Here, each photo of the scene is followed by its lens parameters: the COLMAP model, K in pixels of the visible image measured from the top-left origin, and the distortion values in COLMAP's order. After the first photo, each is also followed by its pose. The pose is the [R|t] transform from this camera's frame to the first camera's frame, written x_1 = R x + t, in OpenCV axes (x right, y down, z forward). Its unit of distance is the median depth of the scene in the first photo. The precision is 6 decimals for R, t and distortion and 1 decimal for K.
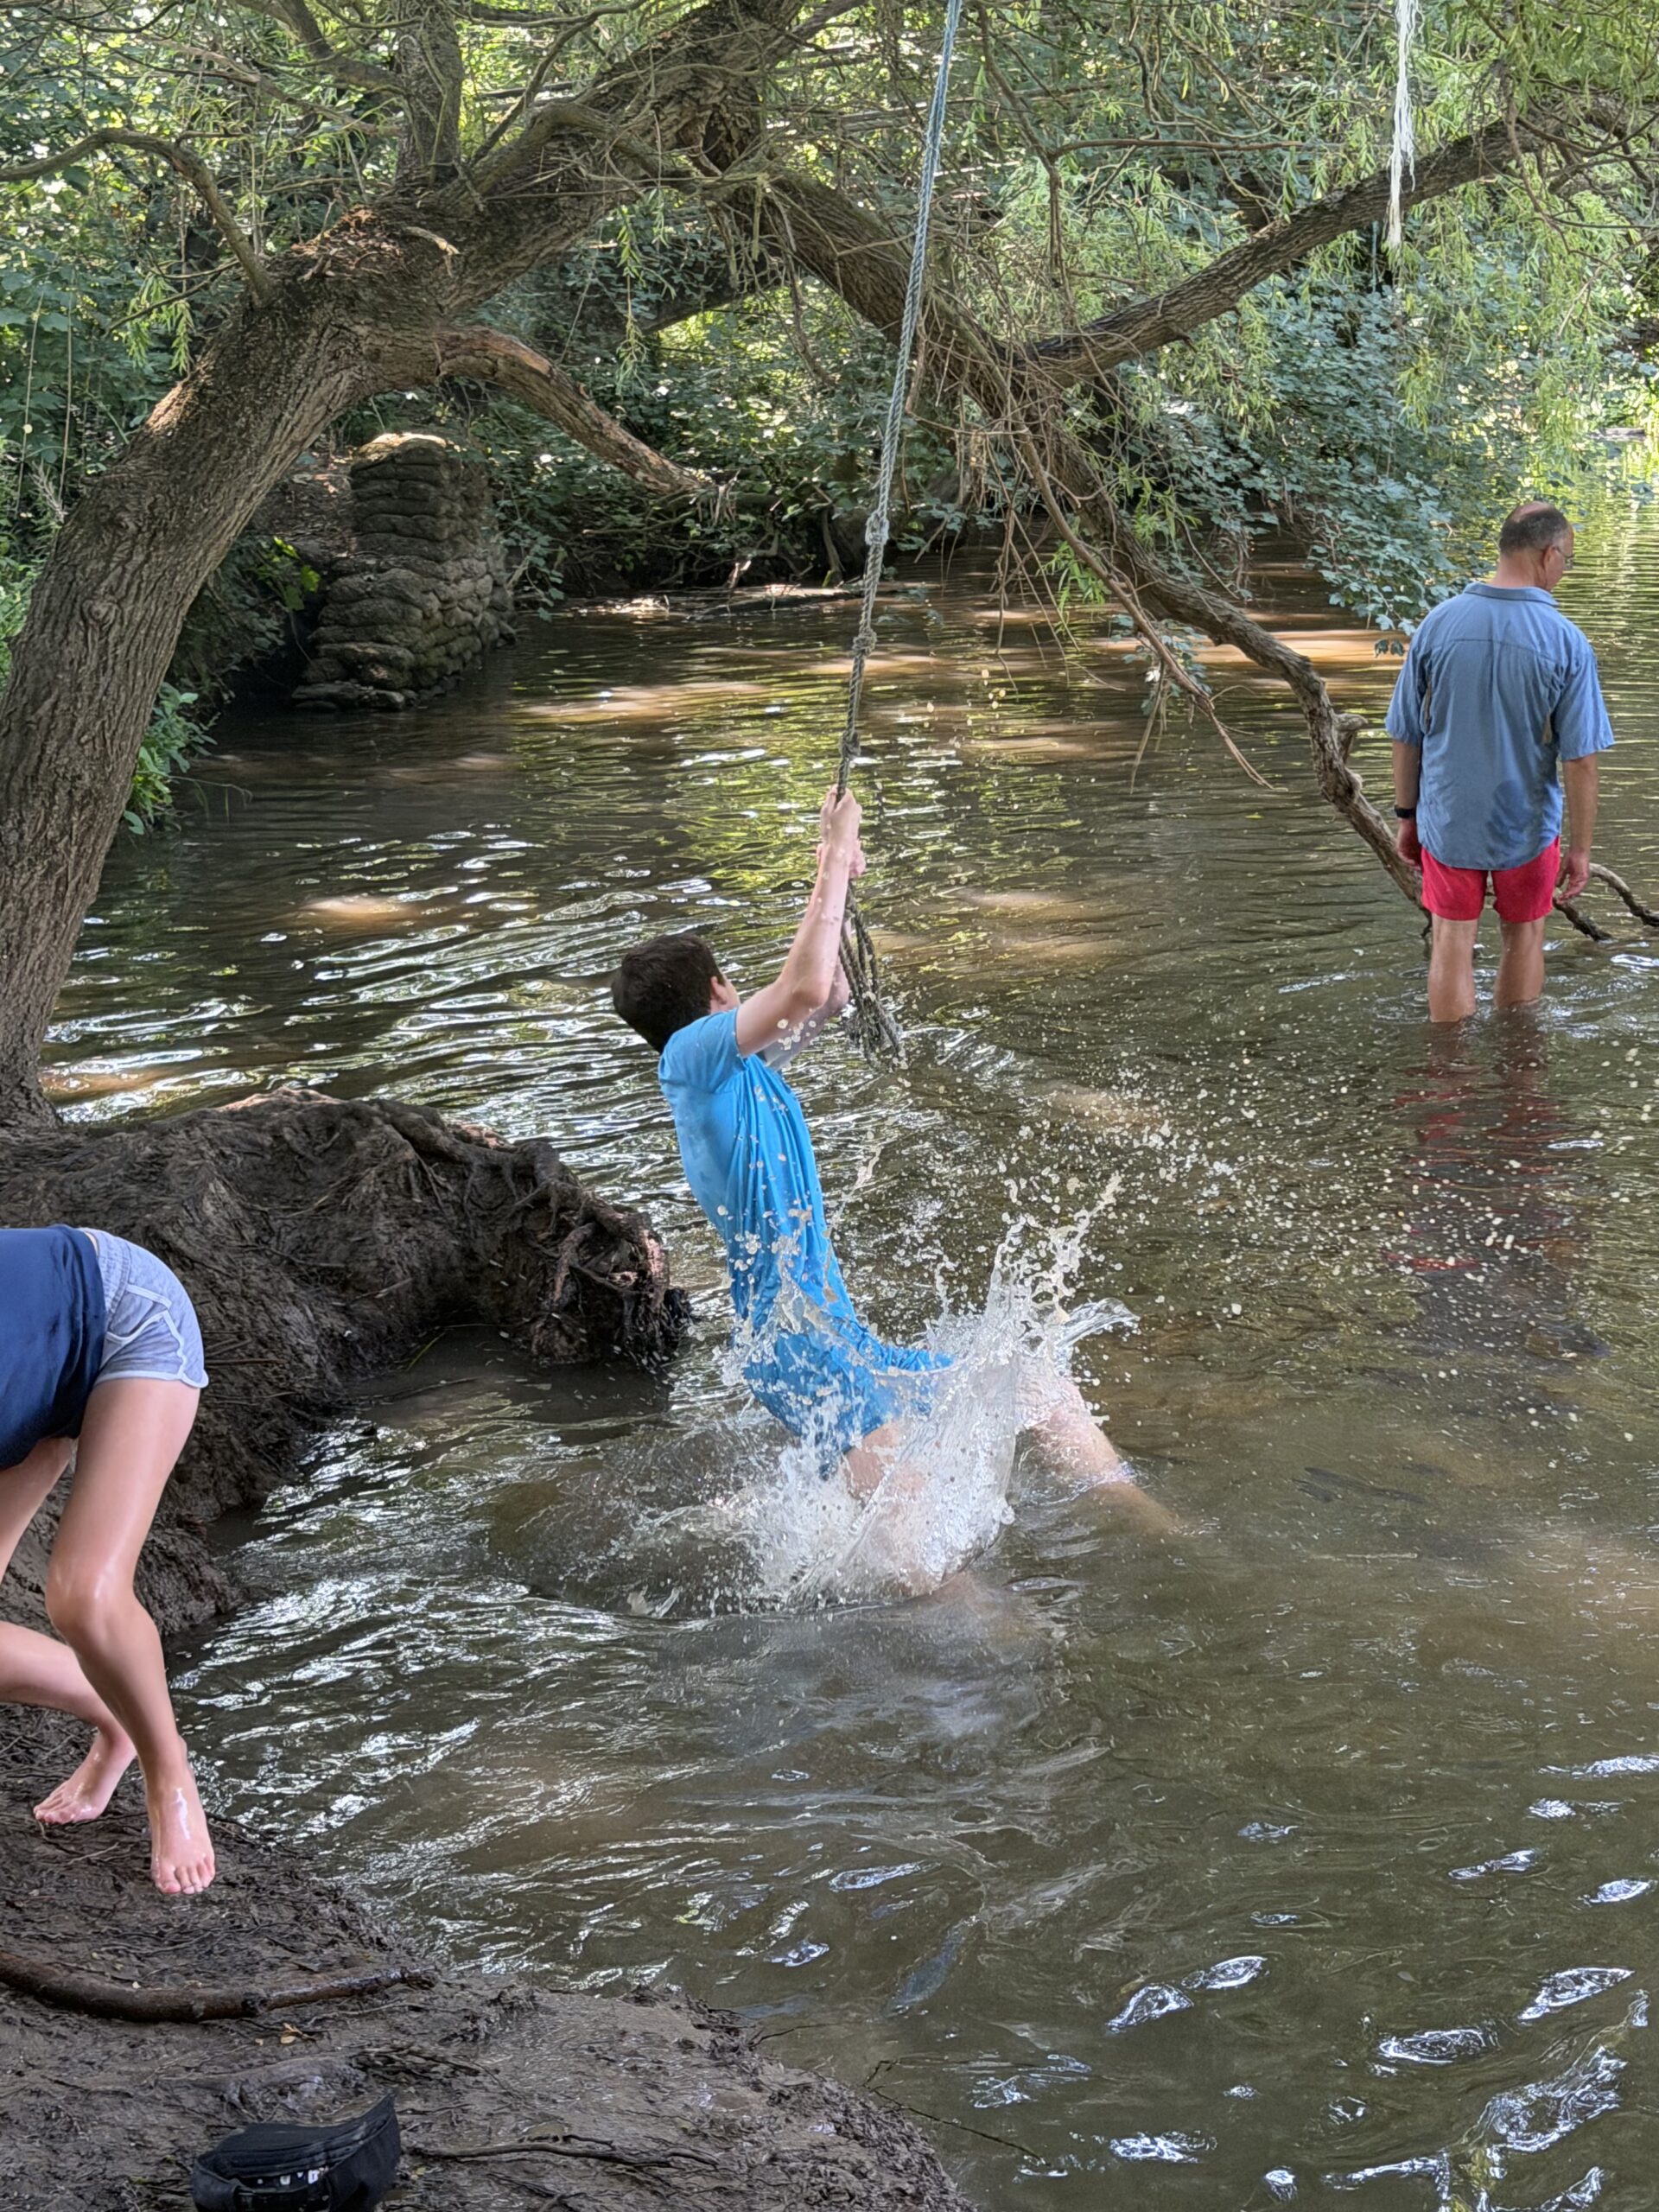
lens RADIAL K [[3663.8, 0, 862.9], [0, 3663.8, 1132.2], [0, 0, 1]] dist [0.177180, 0.000000]
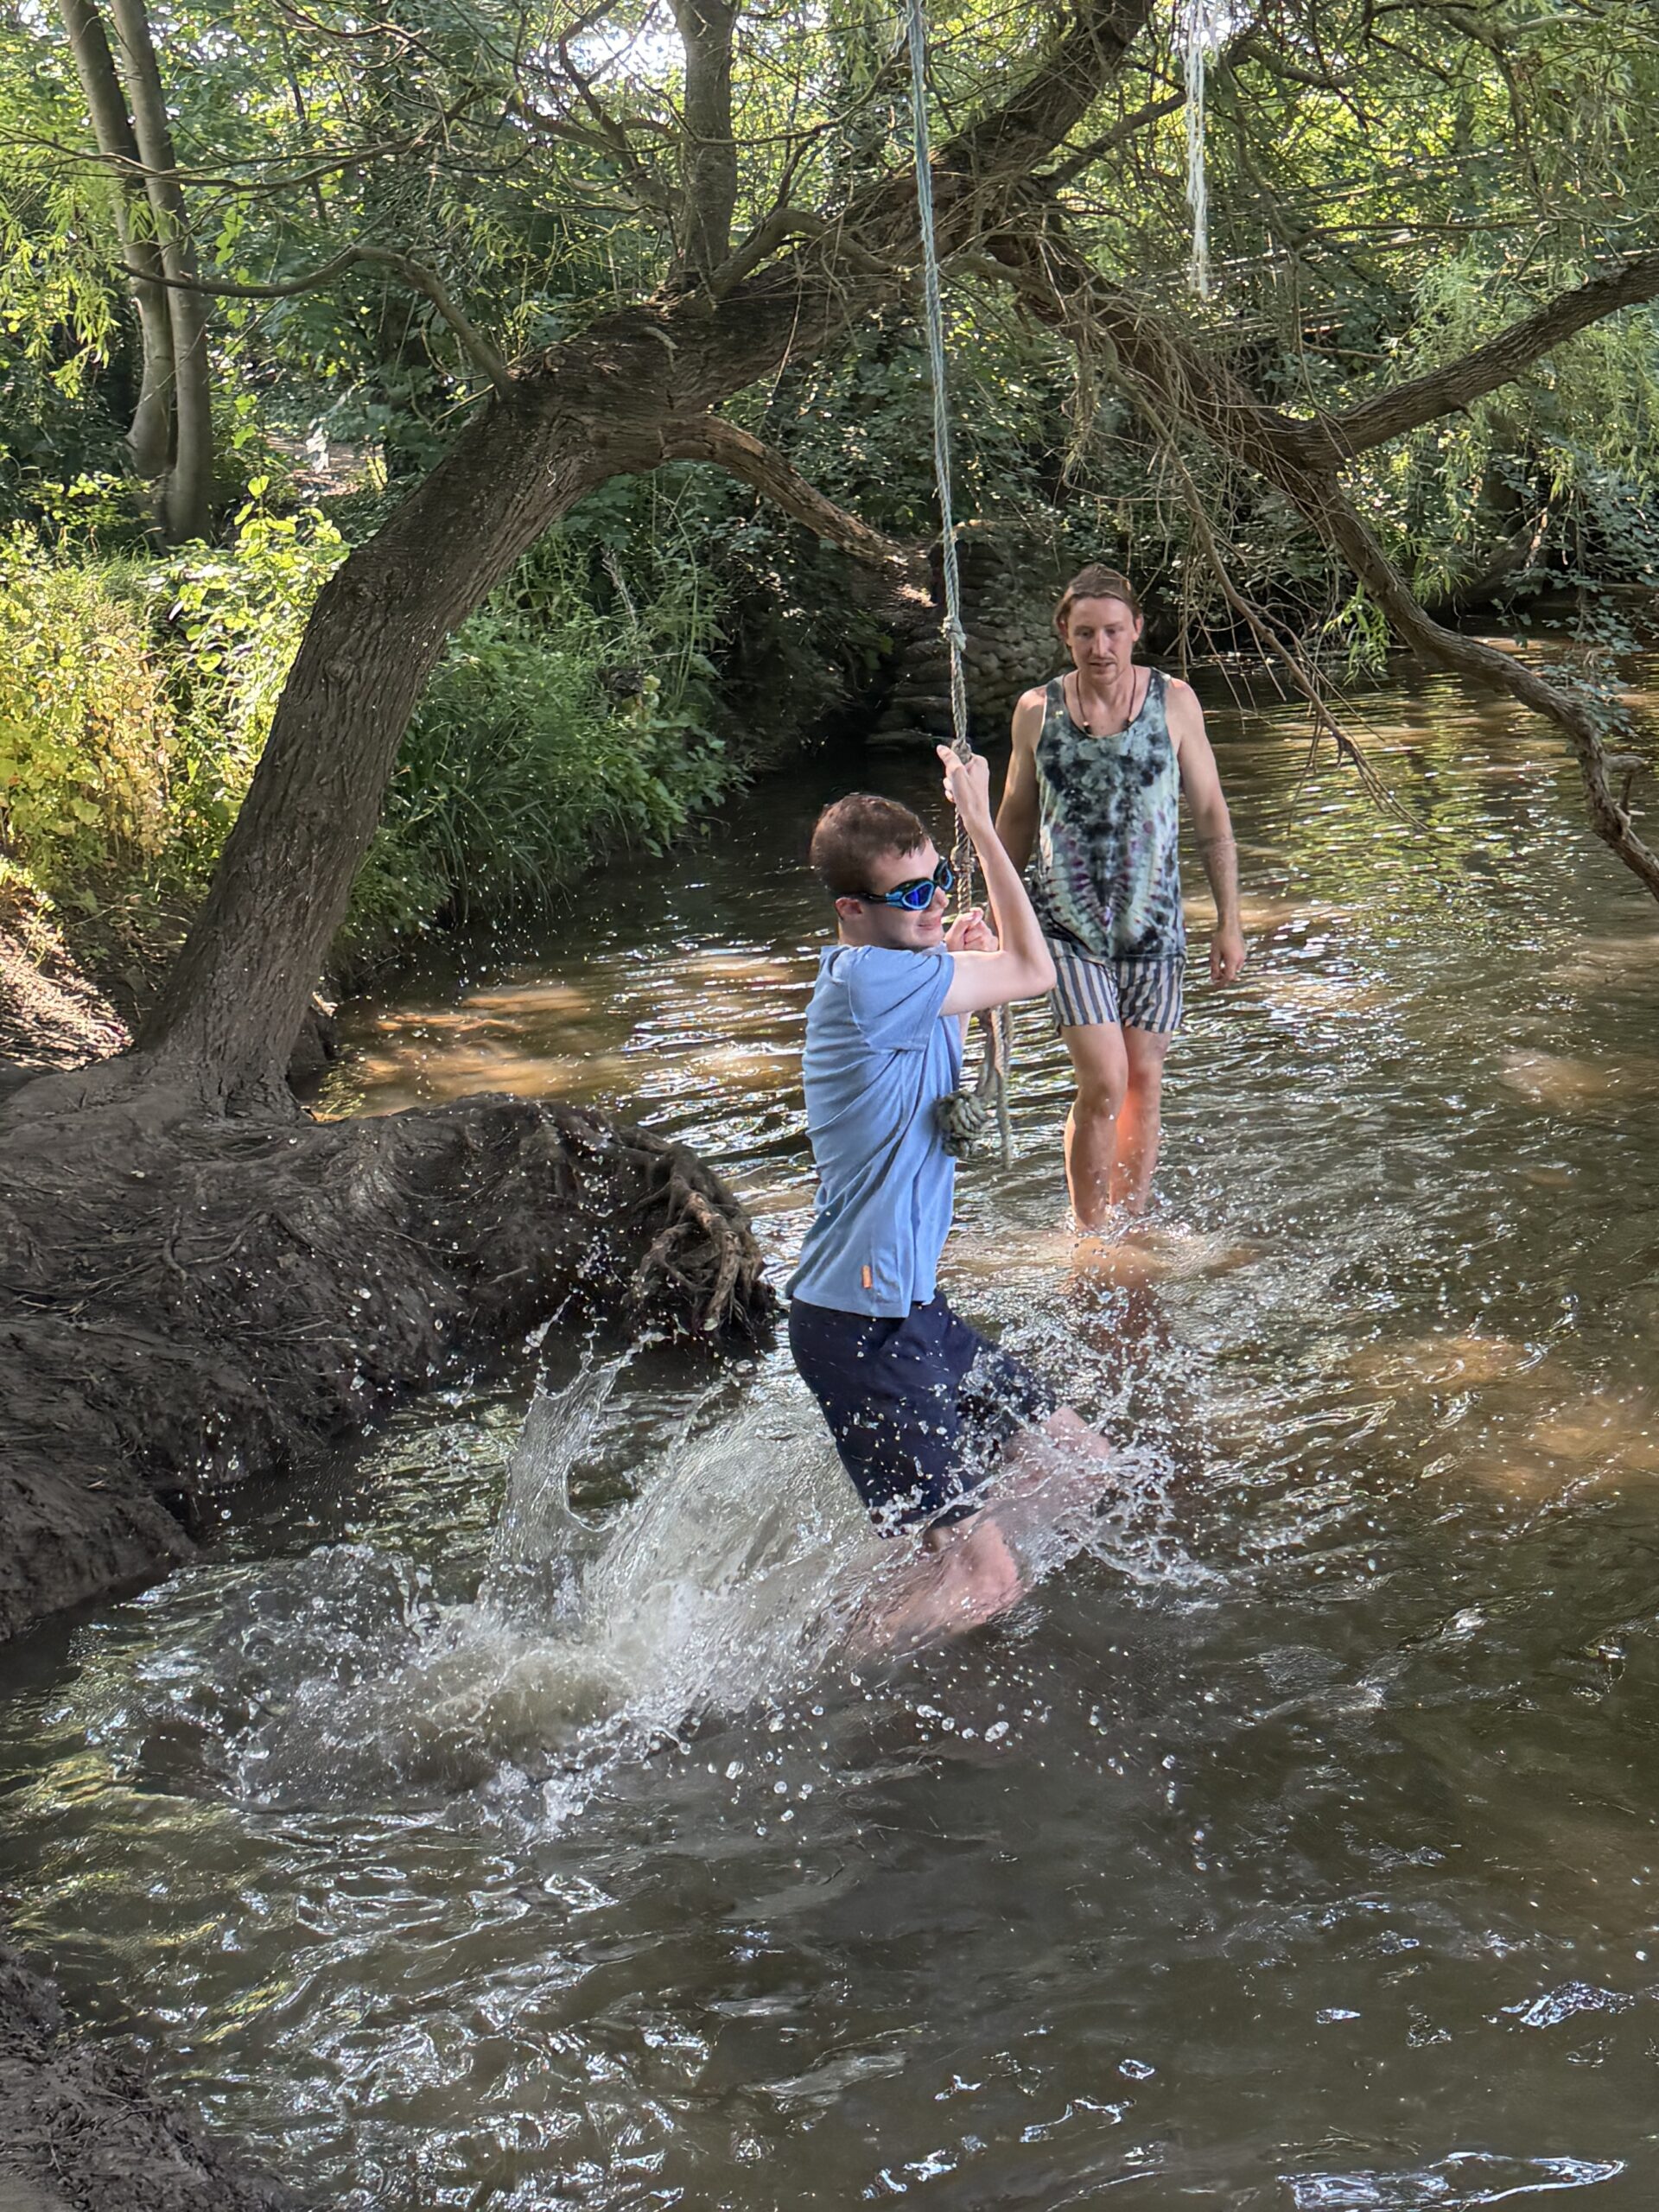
lens RADIAL K [[2975.8, 0, 851.3], [0, 2975.8, 1147.2], [0, 0, 1]] dist [0.097001, 0.000000]
pose [[0.970821, 0.032779, -0.237556, 0.126542], [-0.028392, 0.999358, 0.021866, -0.013007], [0.238120, -0.014483, 0.971128, 0.098825]]
